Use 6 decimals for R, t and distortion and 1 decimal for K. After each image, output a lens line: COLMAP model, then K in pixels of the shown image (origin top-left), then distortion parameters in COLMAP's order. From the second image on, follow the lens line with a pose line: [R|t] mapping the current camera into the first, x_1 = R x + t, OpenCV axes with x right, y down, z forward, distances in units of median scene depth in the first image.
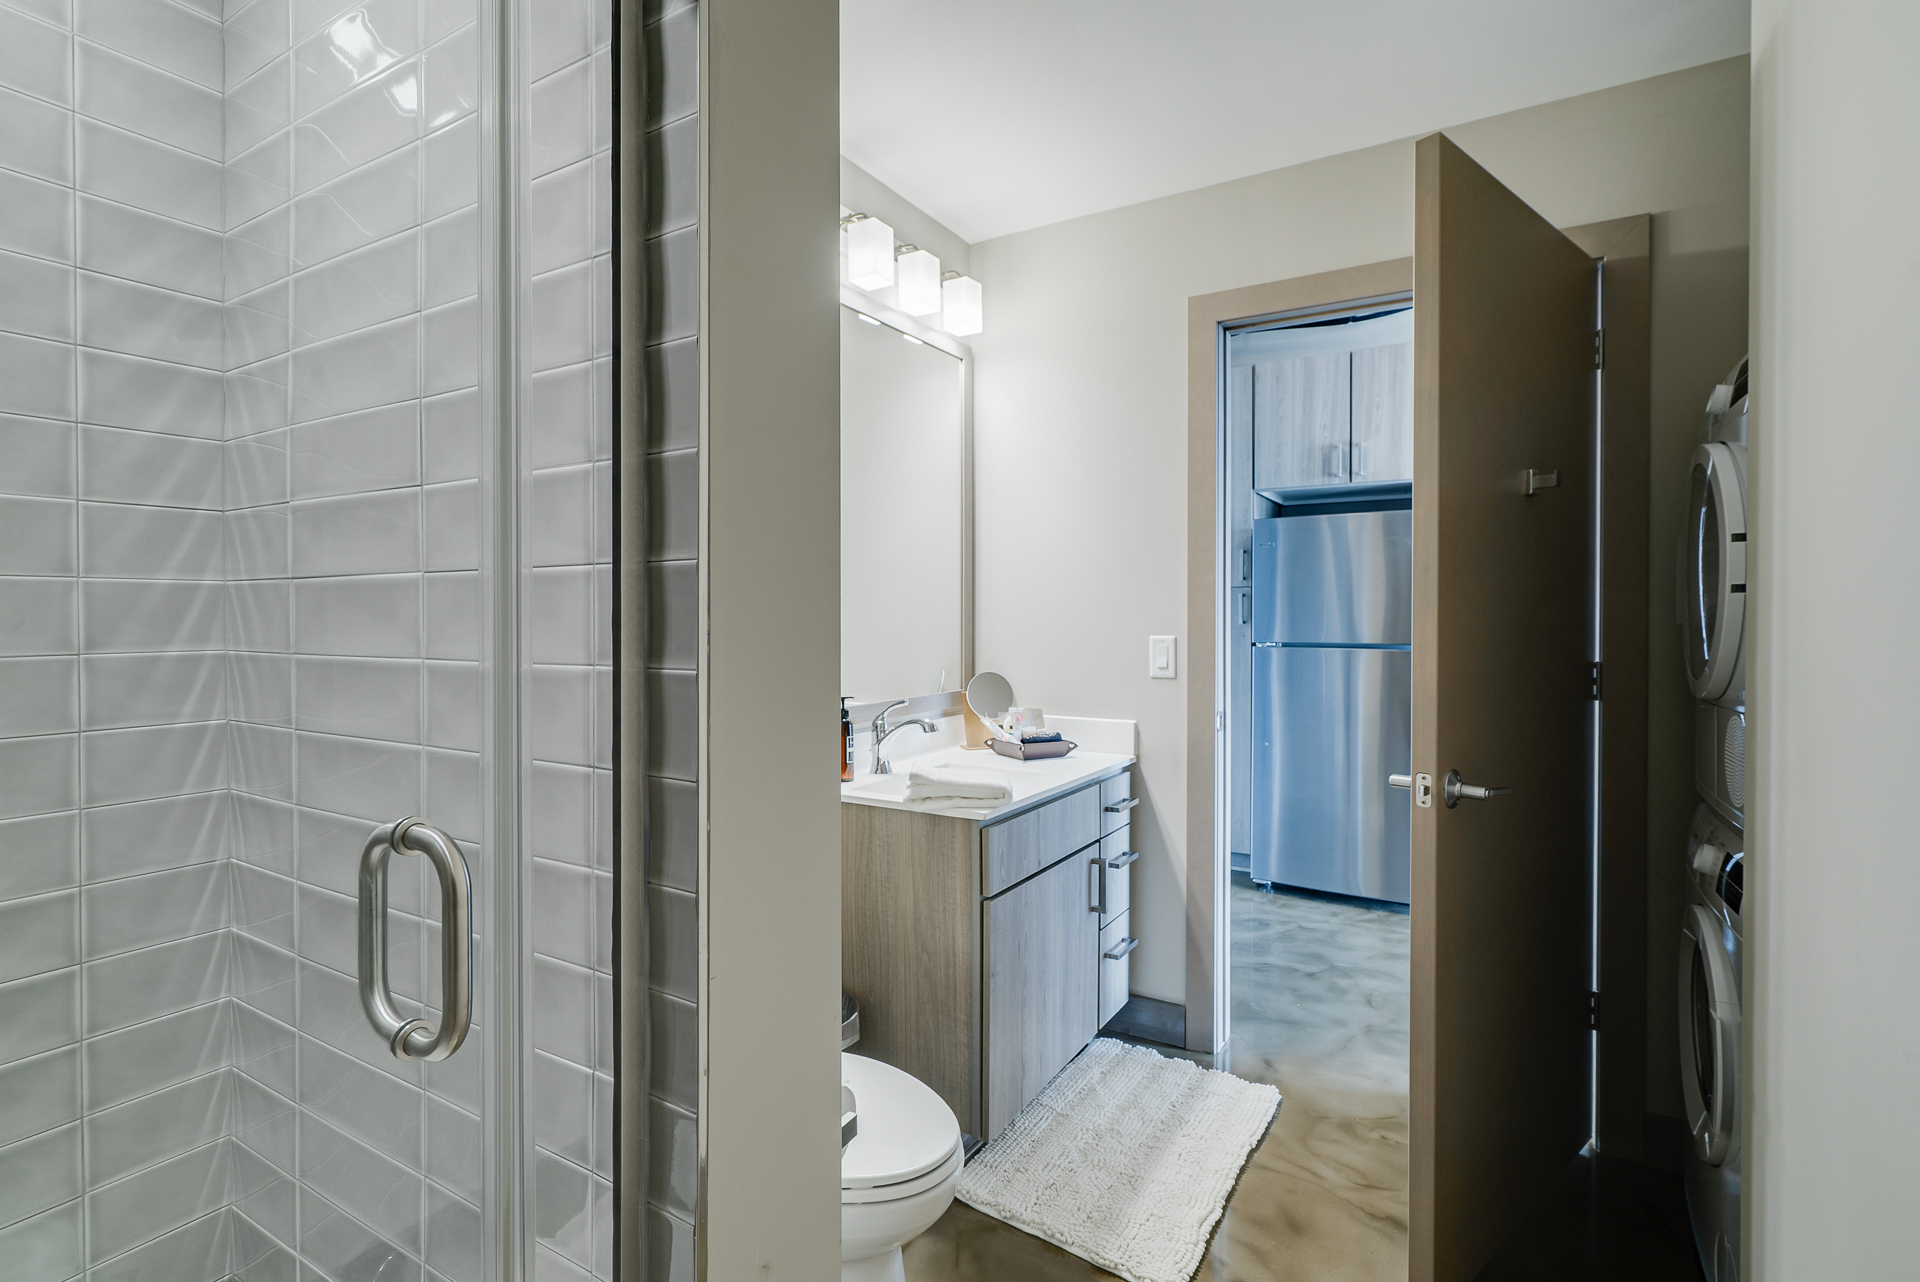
lens RADIAL K [[910.5, 0, 951.5], [0, 910.5, 609.6], [0, 0, 1]] dist [-0.001931, 0.000589]
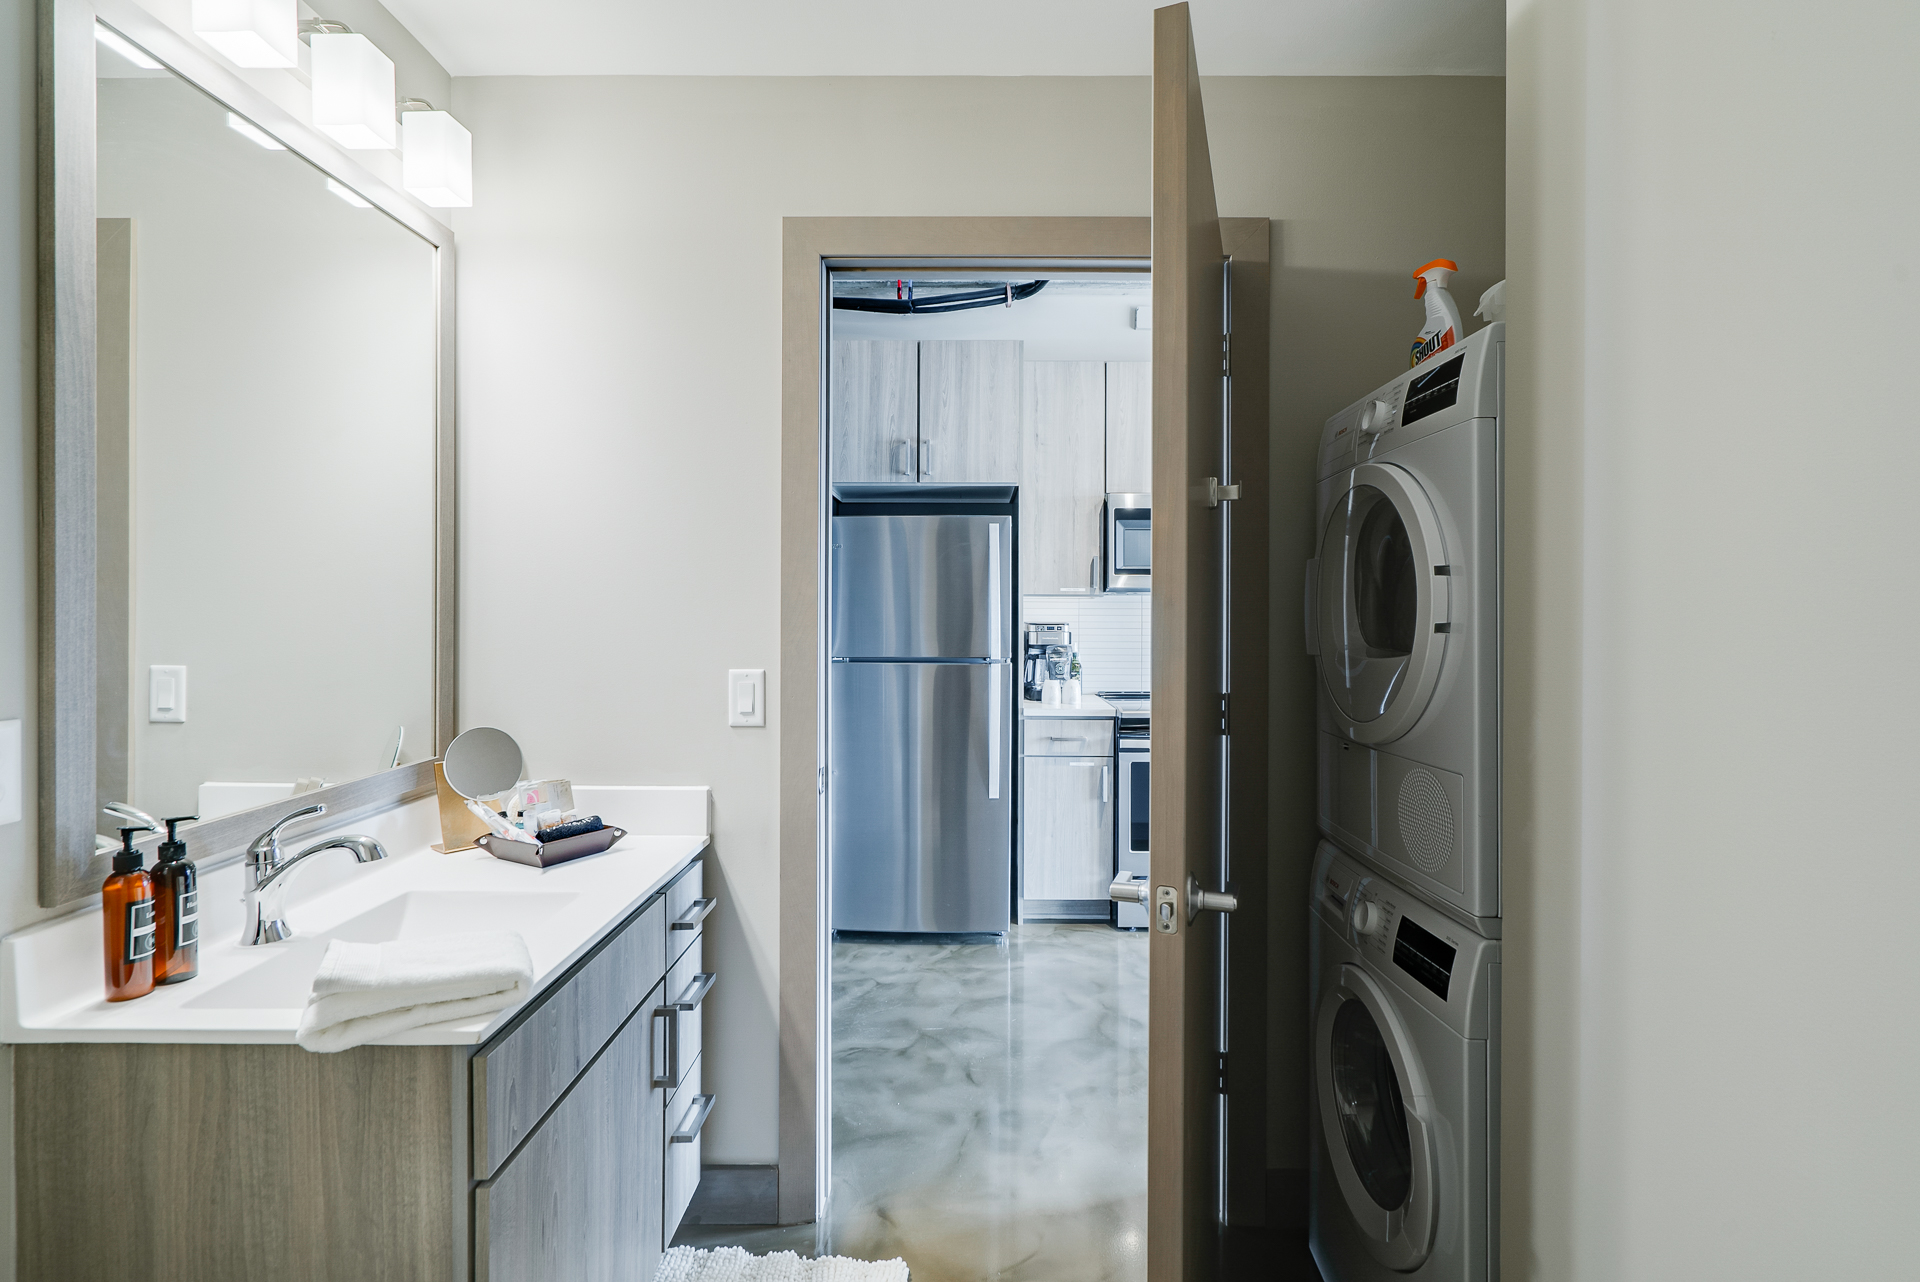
lens RADIAL K [[910.5, 0, 951.5], [0, 910.5, 609.6], [0, 0, 1]] dist [-0.001931, 0.000589]
pose [[0.866031, 0.002288, 0.499985, 0.006292], [-0.006978, 0.999947, 0.007510, -0.026647], [-0.499942, -0.009993, 0.866001, 0.280537]]
